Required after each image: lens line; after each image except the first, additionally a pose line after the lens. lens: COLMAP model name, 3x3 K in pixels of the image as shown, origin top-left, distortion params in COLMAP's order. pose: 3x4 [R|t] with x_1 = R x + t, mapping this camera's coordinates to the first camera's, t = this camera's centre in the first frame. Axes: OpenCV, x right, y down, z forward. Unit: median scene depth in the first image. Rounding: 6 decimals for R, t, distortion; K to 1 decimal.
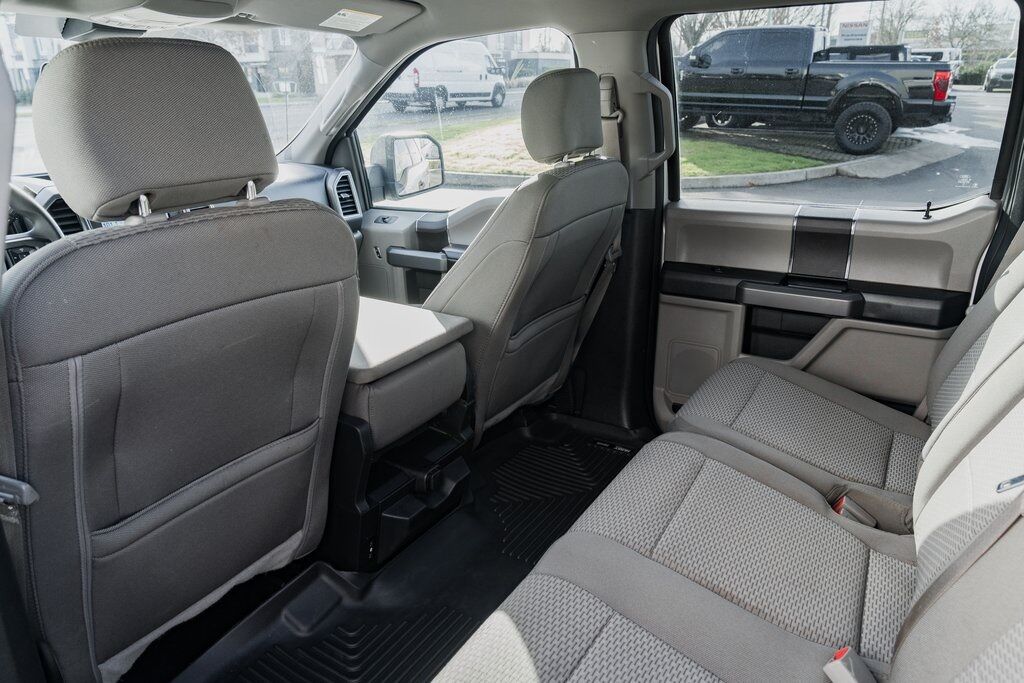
lens RADIAL K [[698.6, 0, 511.0], [0, 698.6, 349.9], [0, 0, 1]] dist [-0.028636, 0.018552]
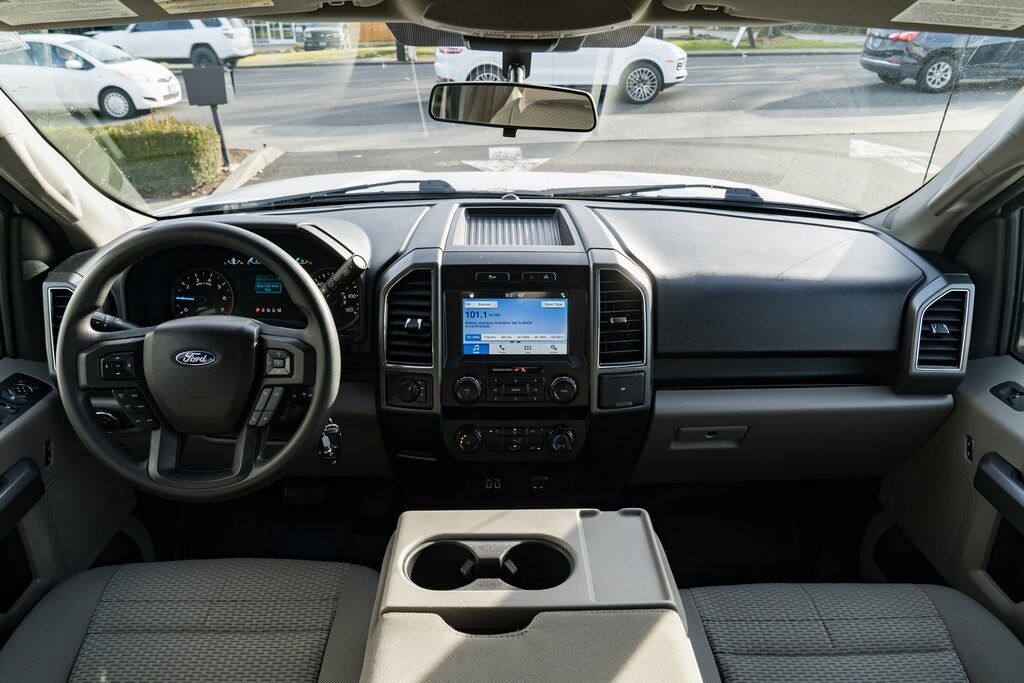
lens RADIAL K [[740.8, 0, 512.0], [0, 740.8, 351.4], [0, 0, 1]] dist [-0.010730, 0.003098]
pose [[0.542425, 0.360235, -0.758950, 0.006951], [-0.304267, 0.926307, 0.222209, -0.141080], [0.783069, 0.110391, 0.612060, 0.254106]]
